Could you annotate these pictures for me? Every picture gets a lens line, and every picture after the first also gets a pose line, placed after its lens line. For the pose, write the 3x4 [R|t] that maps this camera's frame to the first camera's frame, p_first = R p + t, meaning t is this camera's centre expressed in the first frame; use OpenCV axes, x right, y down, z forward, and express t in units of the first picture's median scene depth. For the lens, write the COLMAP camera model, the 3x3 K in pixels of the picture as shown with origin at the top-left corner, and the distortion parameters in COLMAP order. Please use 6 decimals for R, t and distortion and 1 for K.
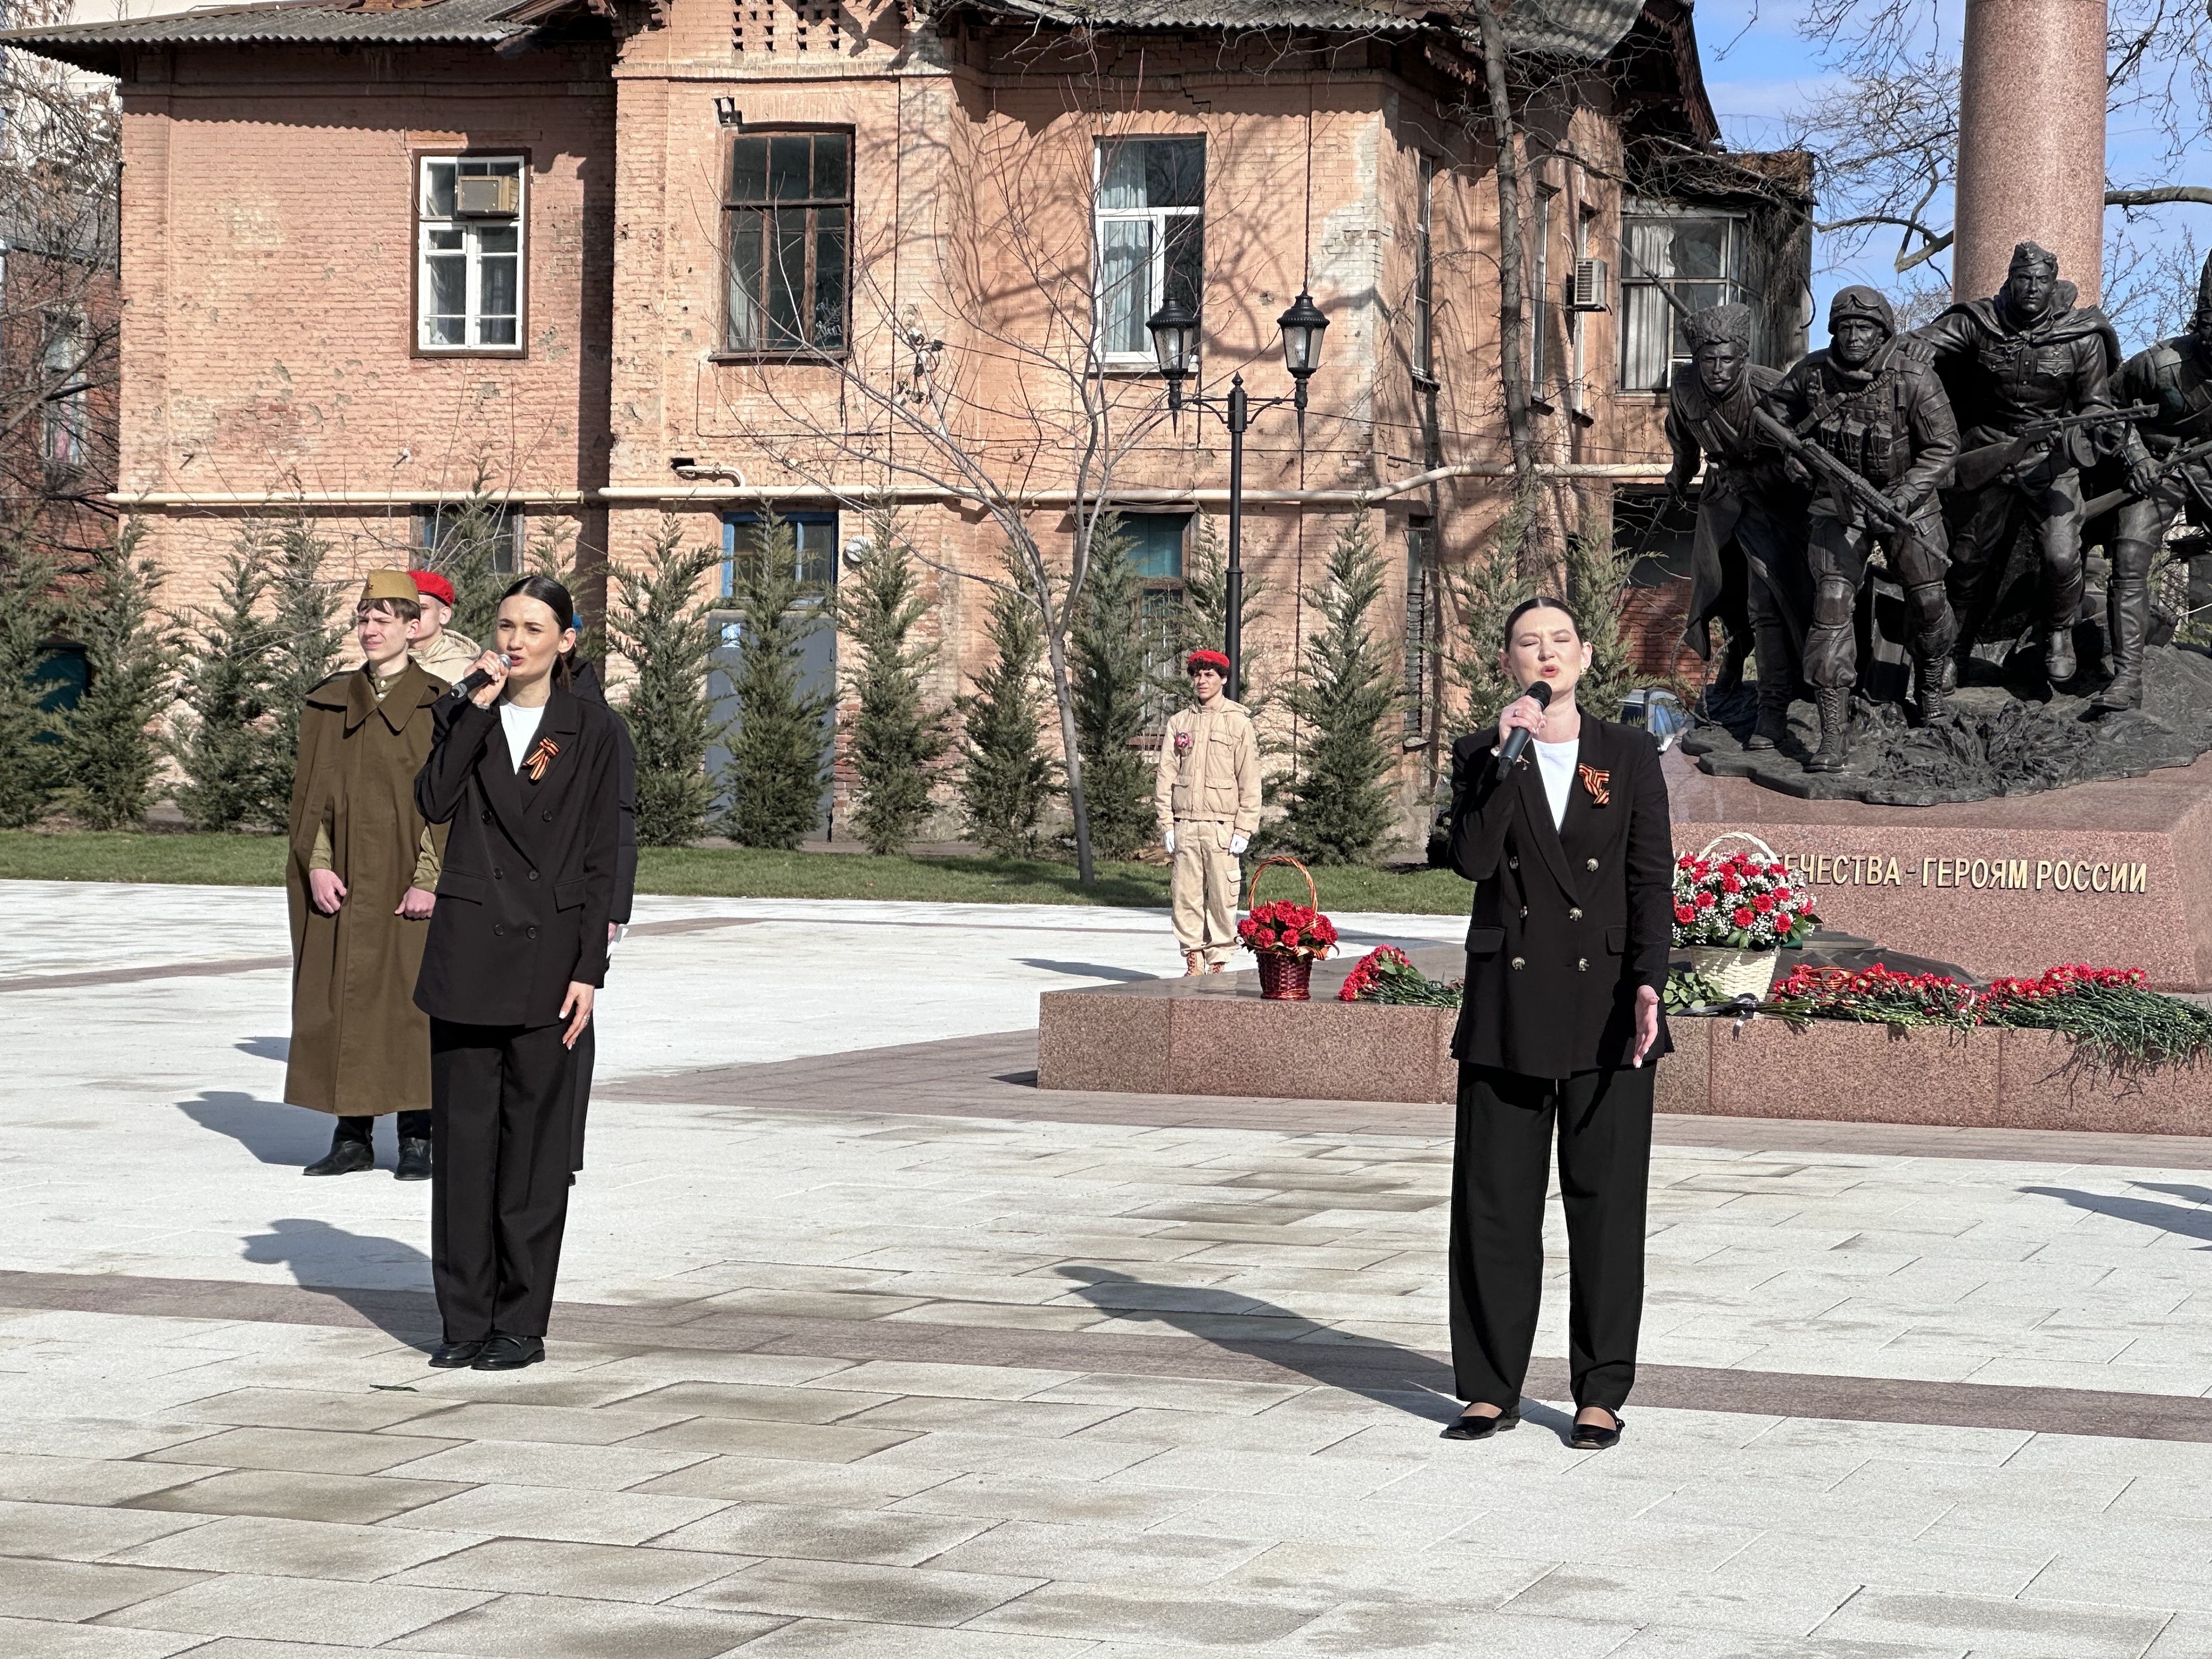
lens RADIAL K [[5276.4, 0, 1093.9], [0, 5276.4, 825.1], [0, 0, 1]] dist [0.453970, 0.000000]
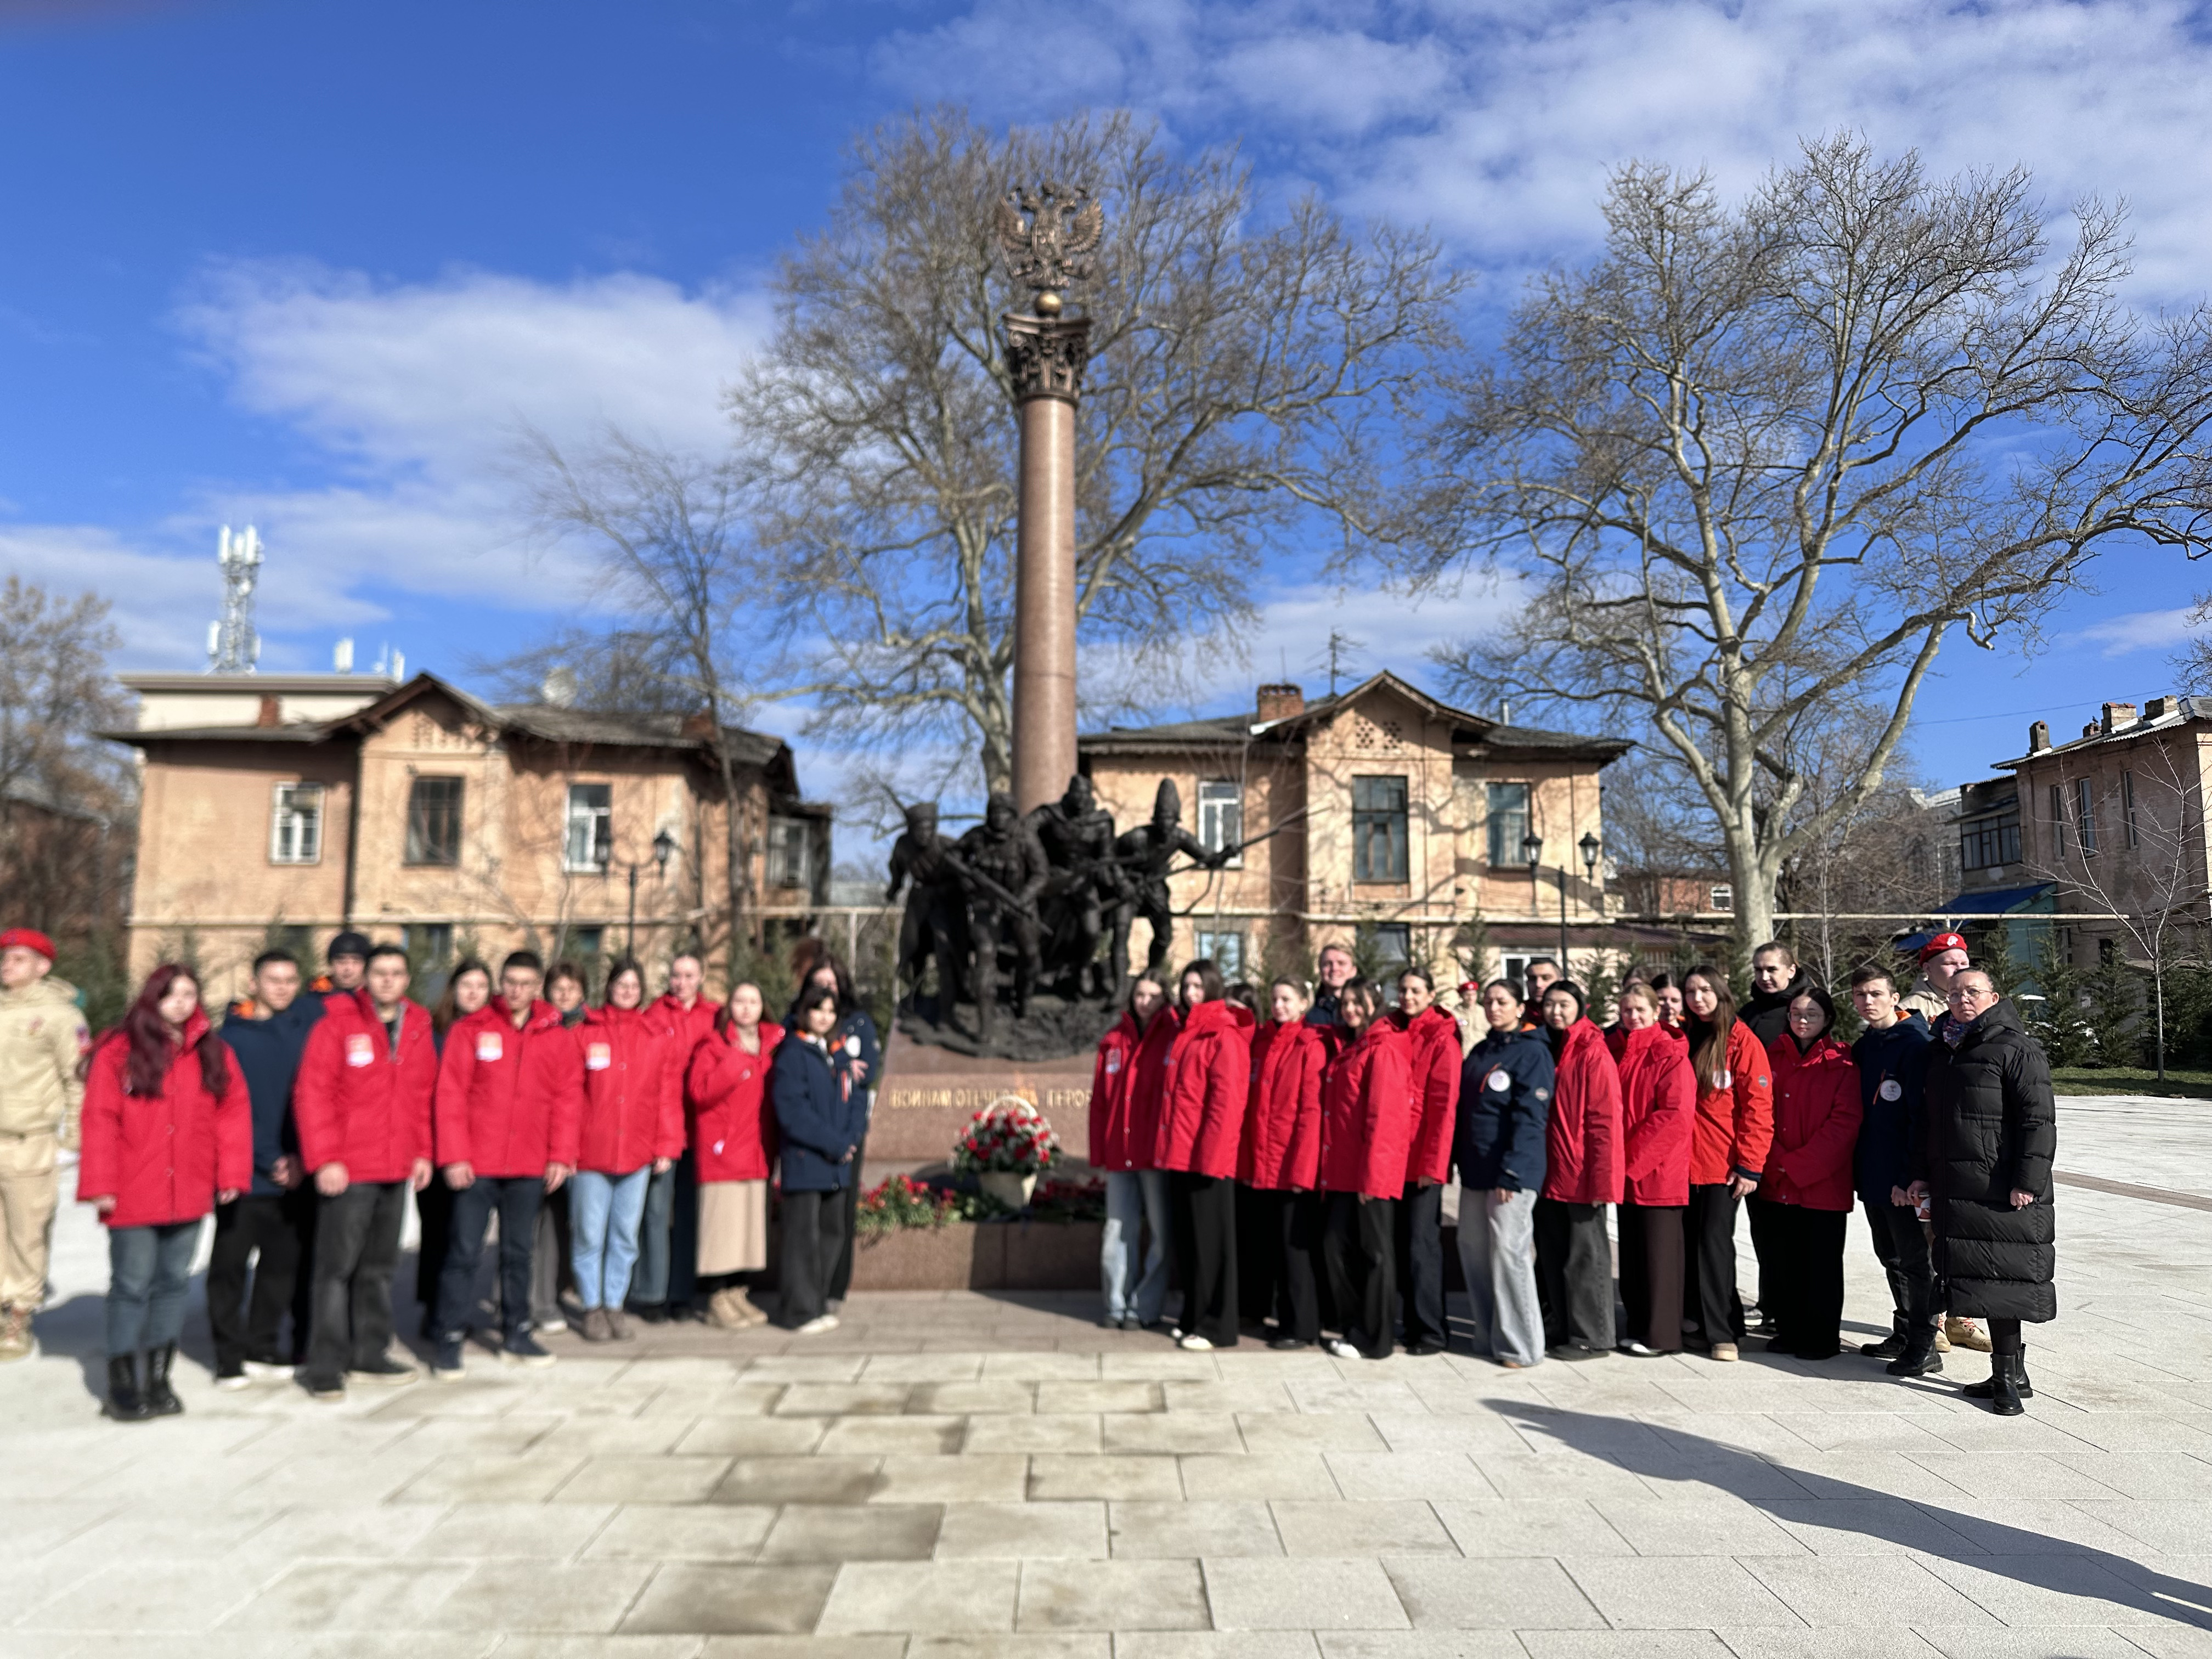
lens RADIAL K [[1634.5, 0, 1142.4], [0, 1634.5, 843.0], [0, 0, 1]] dist [0.041886, -0.035274]
pose [[0.942179, 0.016051, 0.334725, -0.006242], [0.021789, 0.993804, -0.108989, -0.015488], [-0.334401, 0.109980, 0.935992, 0.410074]]
